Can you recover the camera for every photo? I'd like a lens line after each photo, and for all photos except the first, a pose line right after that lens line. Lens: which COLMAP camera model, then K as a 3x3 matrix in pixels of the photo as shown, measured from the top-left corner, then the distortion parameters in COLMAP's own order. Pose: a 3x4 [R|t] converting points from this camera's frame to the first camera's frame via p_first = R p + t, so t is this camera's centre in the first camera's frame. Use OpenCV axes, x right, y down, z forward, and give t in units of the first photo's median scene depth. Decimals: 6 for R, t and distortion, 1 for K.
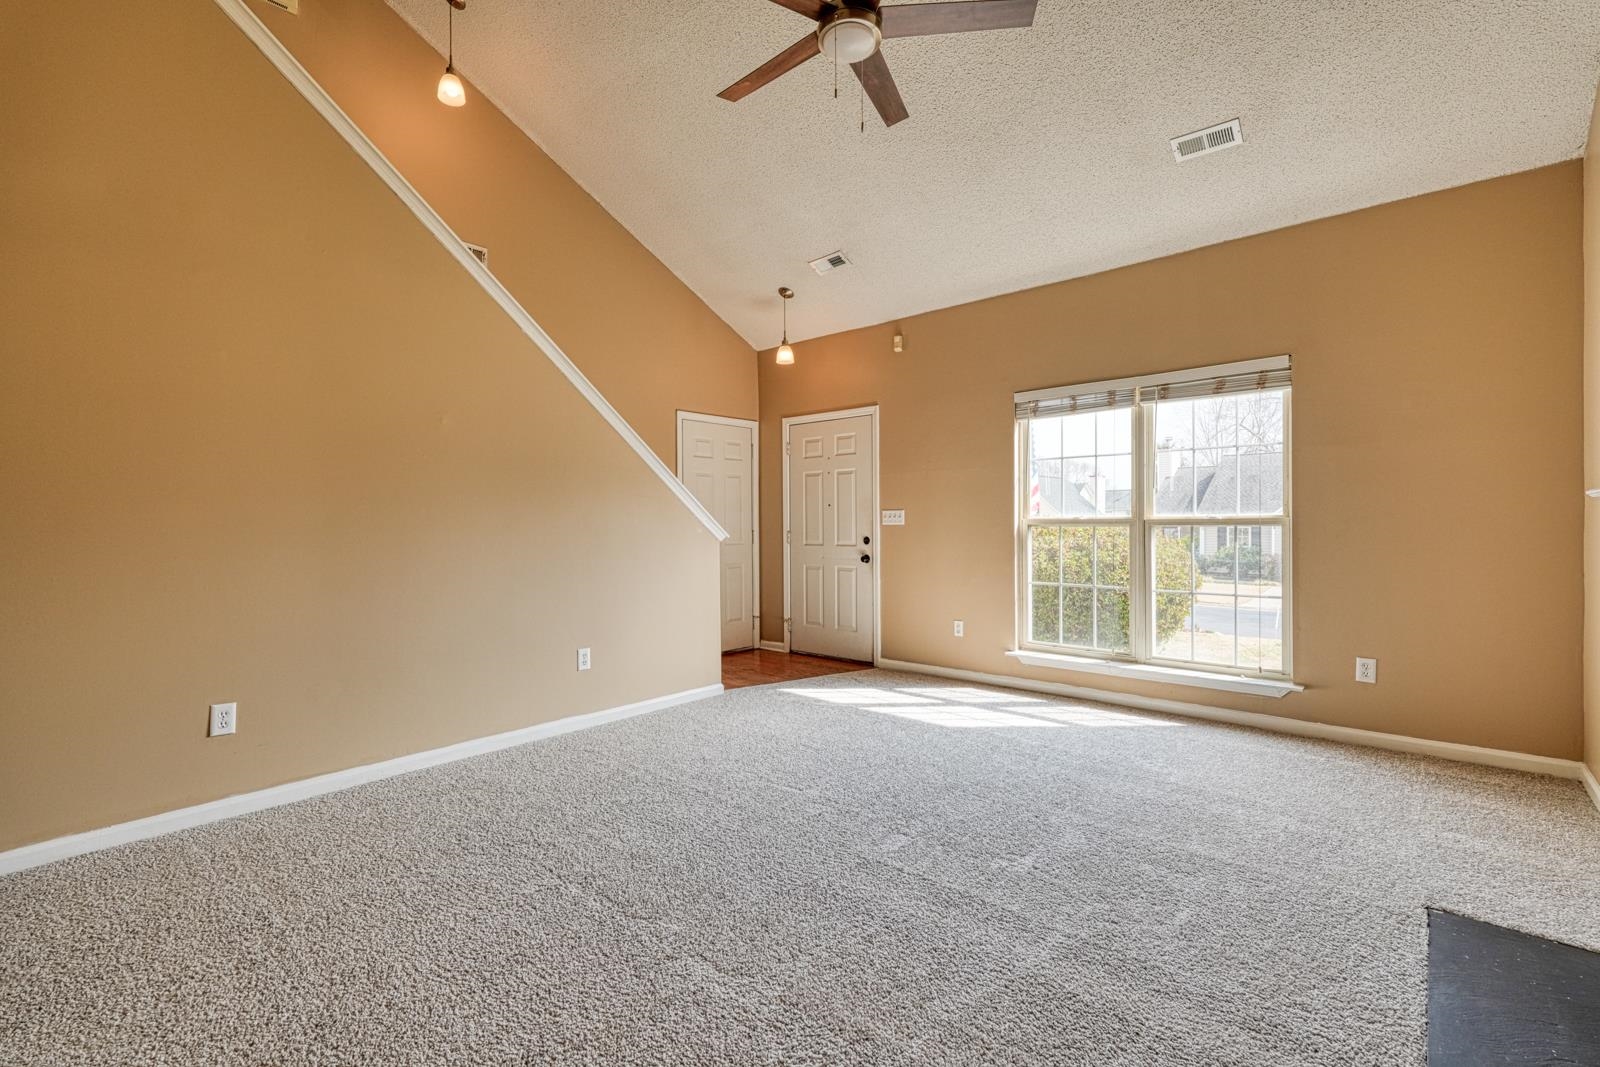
lens RADIAL K [[719.0, 0, 792.5], [0, 719.0, 522.7], [0, 0, 1]] dist [0.002031, 0.000259]
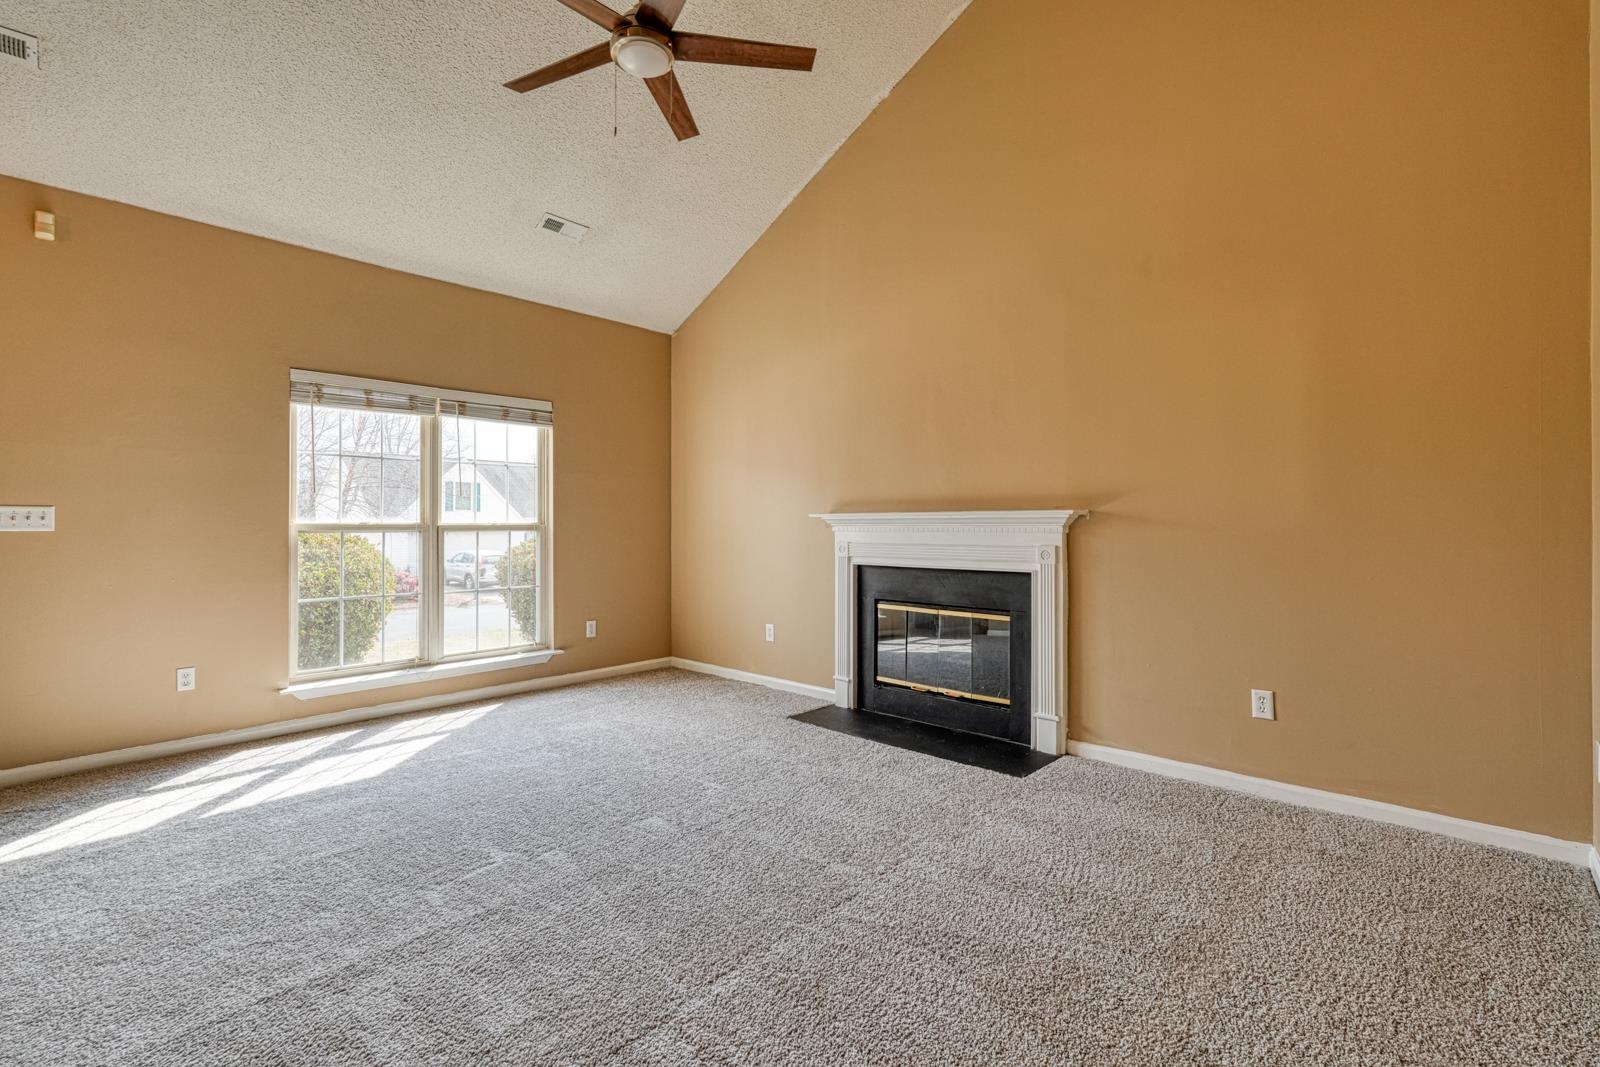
lens RADIAL K [[719.0, 0, 792.5], [0, 719.0, 522.7], [0, 0, 1]] dist [0.002031, 0.000259]
pose [[0.001383, 0.013129, 0.999913, -0.541123], [0.005238, 0.999900, -0.013136, 0.008001], [-0.999985, 0.005256, 0.001314, 0.471405]]
